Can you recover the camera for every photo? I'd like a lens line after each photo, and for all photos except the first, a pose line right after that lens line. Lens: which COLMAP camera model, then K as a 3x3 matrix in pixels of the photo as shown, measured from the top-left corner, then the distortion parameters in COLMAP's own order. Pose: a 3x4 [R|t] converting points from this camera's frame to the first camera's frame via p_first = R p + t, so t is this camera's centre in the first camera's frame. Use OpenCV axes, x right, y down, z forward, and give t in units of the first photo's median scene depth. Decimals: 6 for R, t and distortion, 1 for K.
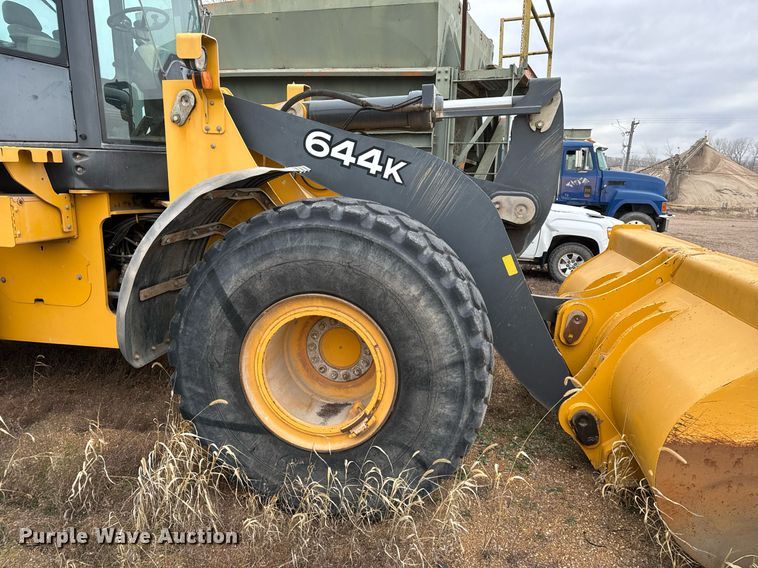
lens RADIAL K [[526.9, 0, 388.8], [0, 526.9, 282.6], [0, 0, 1]] dist [0.057763, -0.068454]
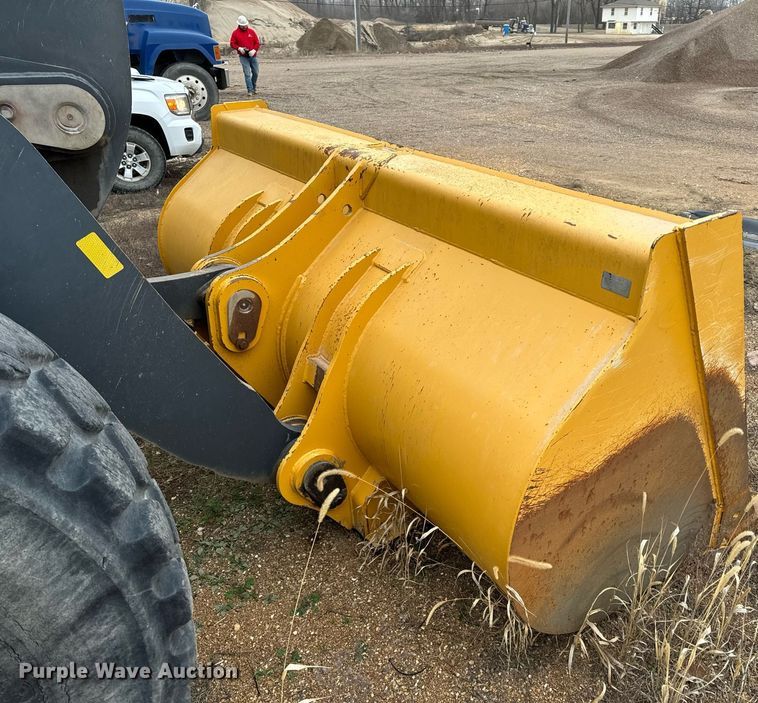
lens RADIAL K [[622.0, 0, 453.2], [0, 622.0, 326.6], [0, 0, 1]] dist [0.006322, -0.009422]
pose [[0.654420, -0.351970, 0.669217, 0.052968], [0.148915, 0.927714, 0.342303, -0.117013], [-0.741322, -0.124353, 0.659528, 0.437725]]
